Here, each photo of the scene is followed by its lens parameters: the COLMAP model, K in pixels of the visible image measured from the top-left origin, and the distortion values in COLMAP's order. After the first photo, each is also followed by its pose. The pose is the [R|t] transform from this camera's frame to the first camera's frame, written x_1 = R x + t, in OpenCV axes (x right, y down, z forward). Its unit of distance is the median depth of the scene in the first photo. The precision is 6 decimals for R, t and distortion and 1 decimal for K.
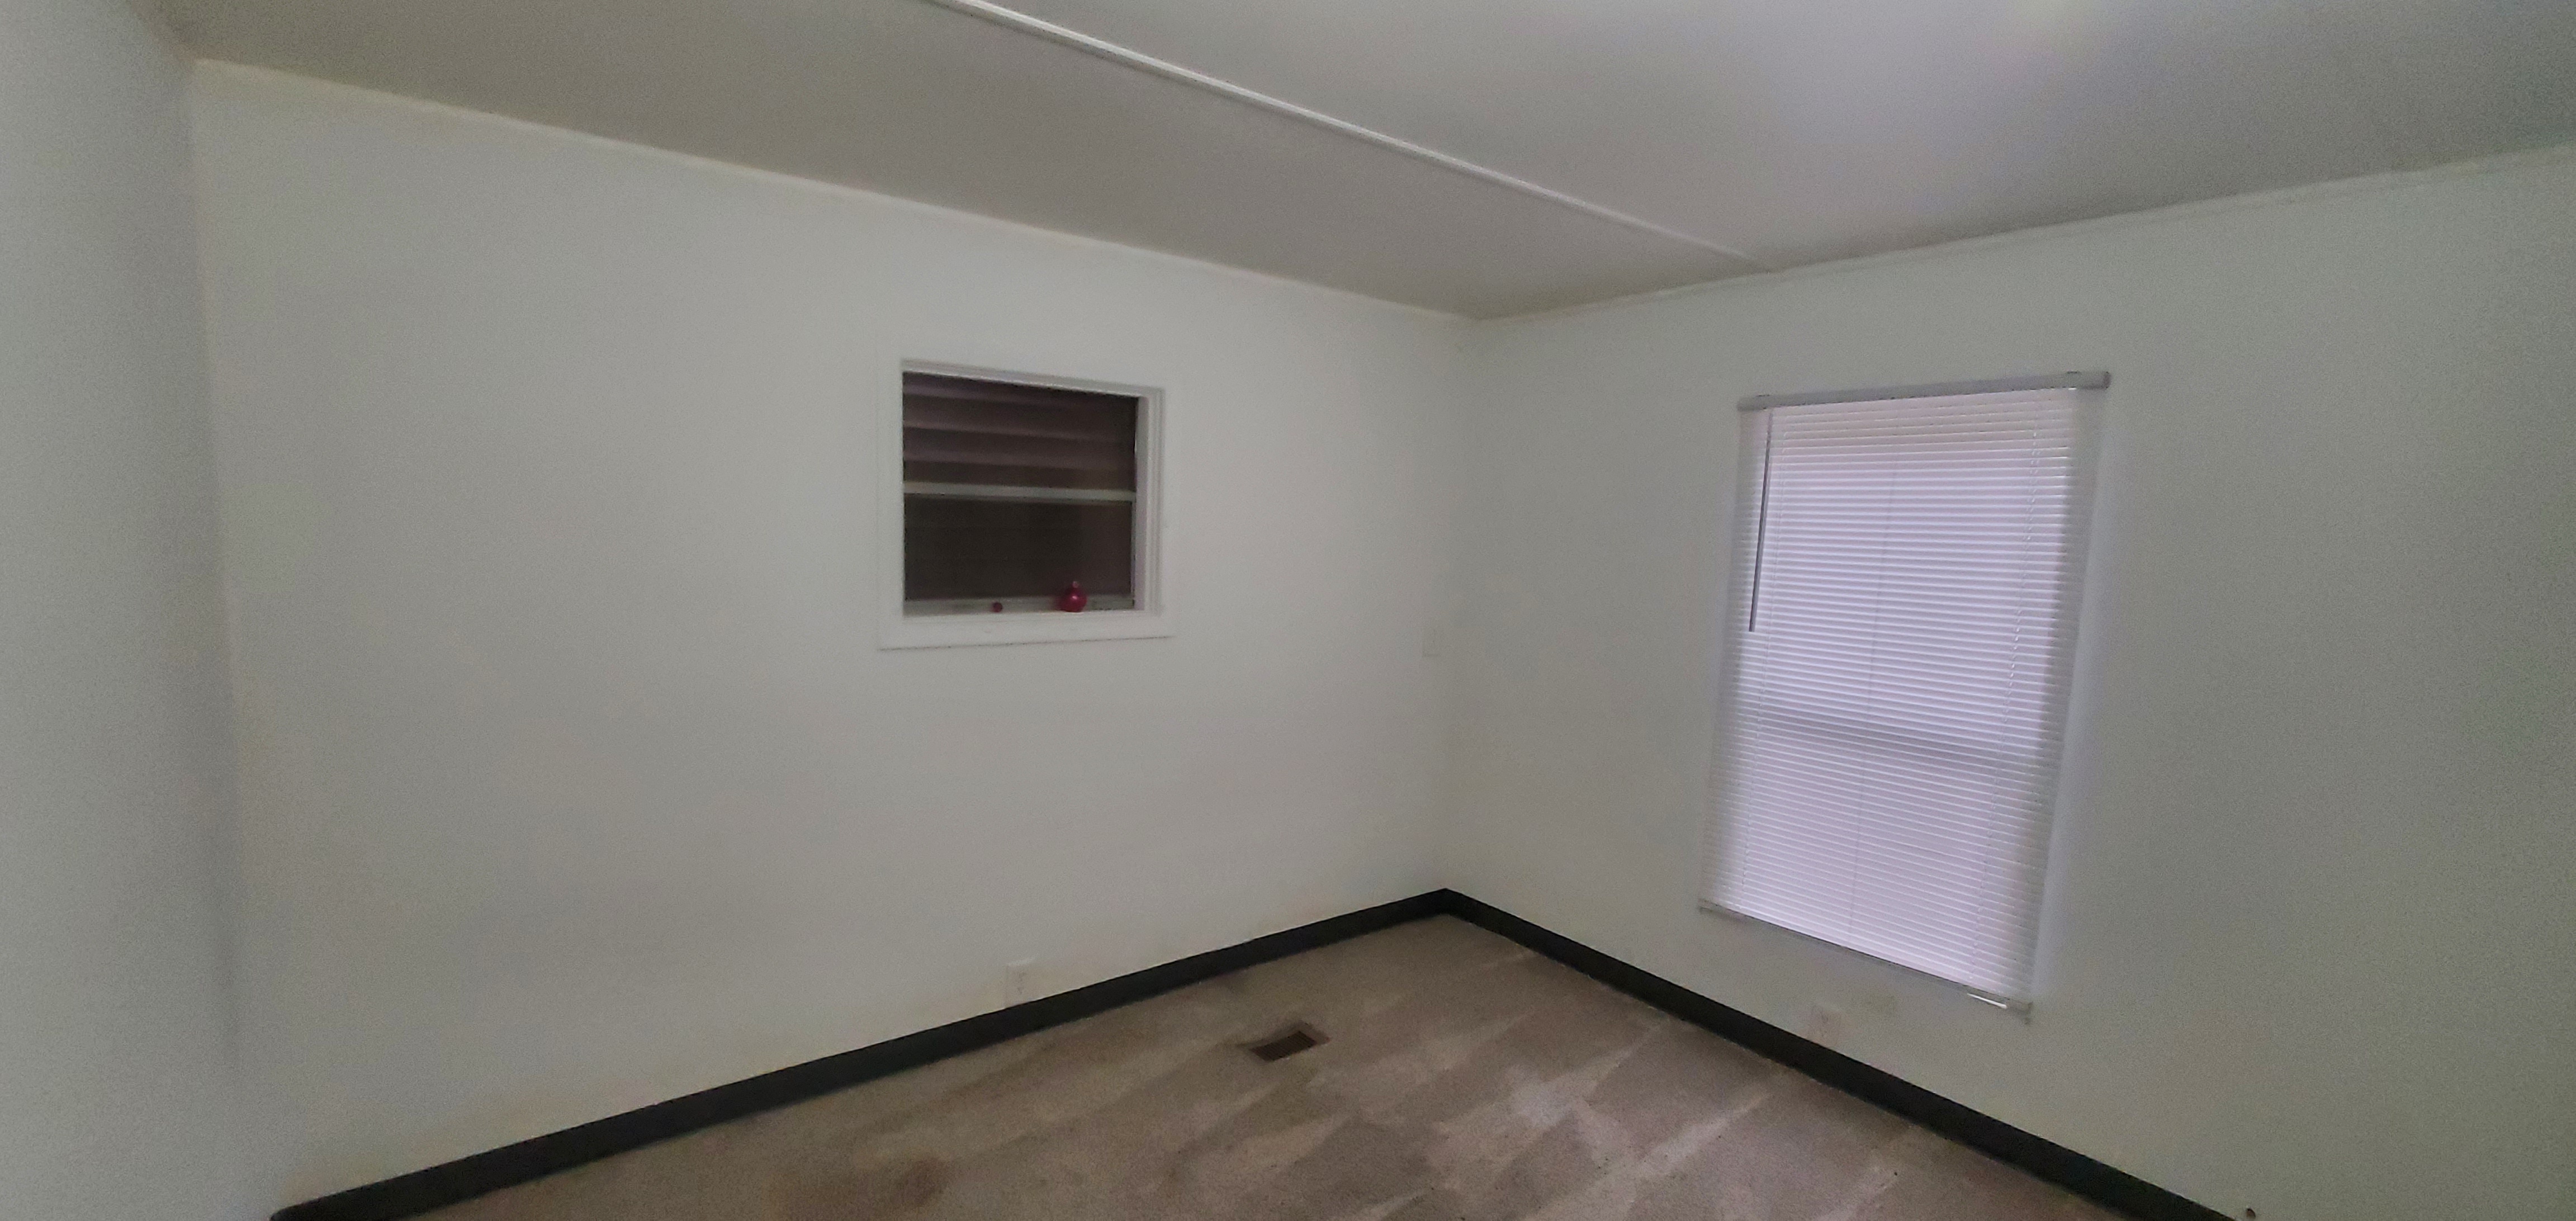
lens RADIAL K [[1029.3, 0, 1288.0], [0, 1029.3, 610.5], [0, 0, 1]] dist [-0.004178, -0.000247]
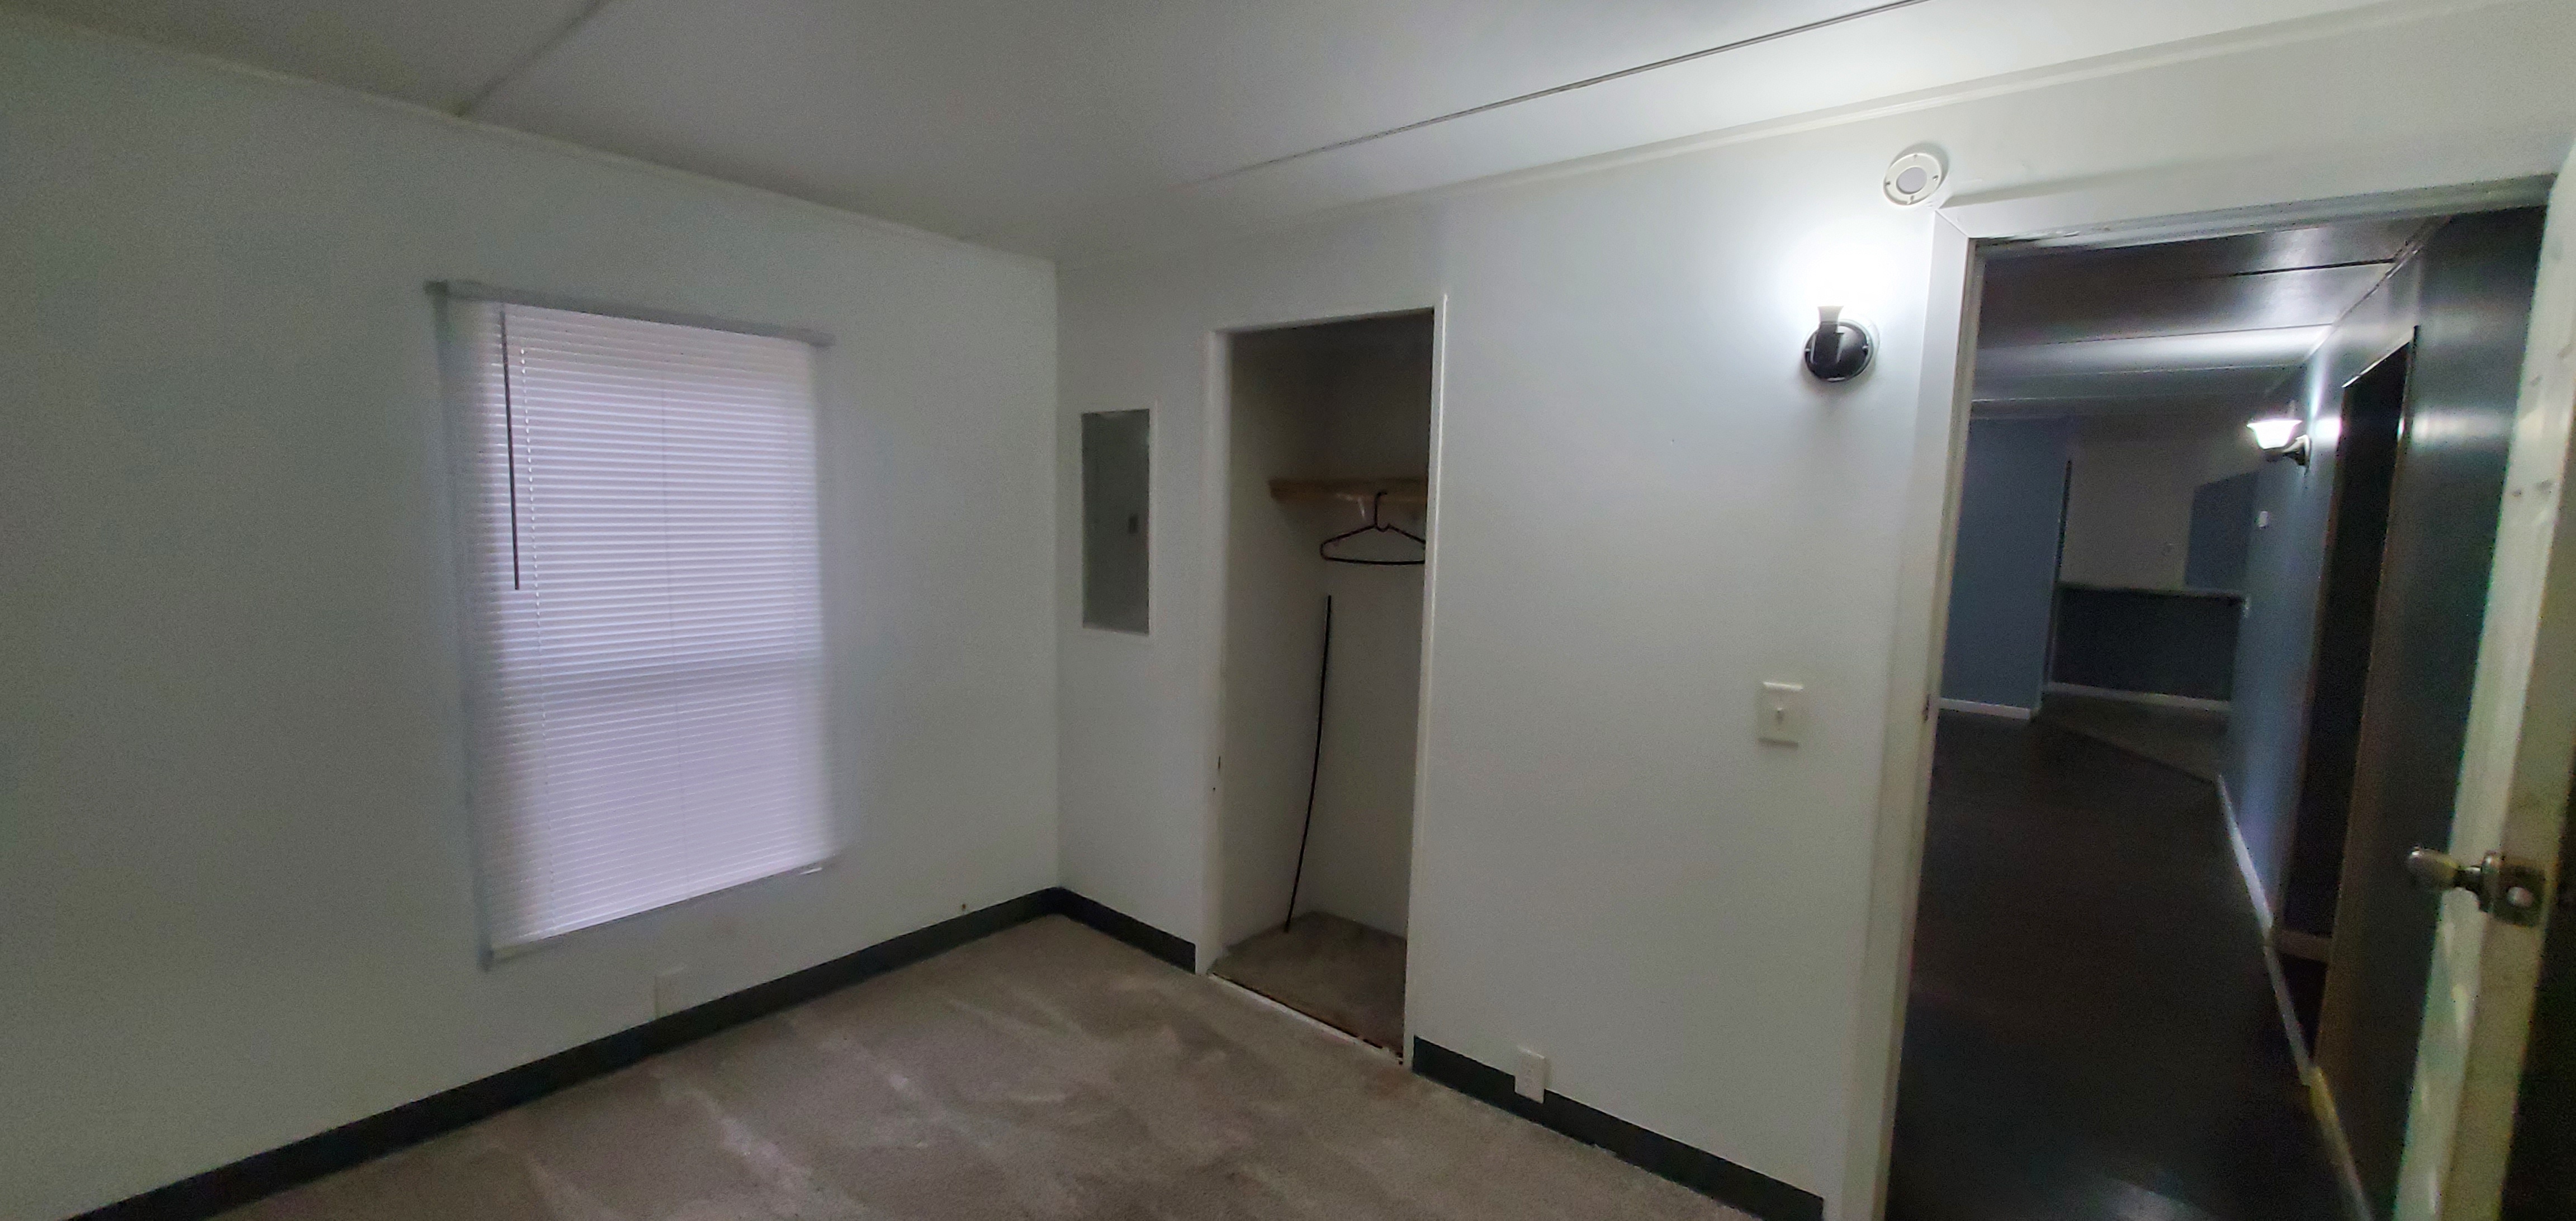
lens RADIAL K [[1029.3, 0, 1288.0], [0, 1029.3, 610.5], [0, 0, 1]] dist [-0.004178, -0.000247]
pose [[-0.227574, -0.146507, 0.962676, -0.476511], [0.052316, 0.985350, 0.162324, -0.065753], [-0.972354, 0.087304, -0.216576, 0.650002]]
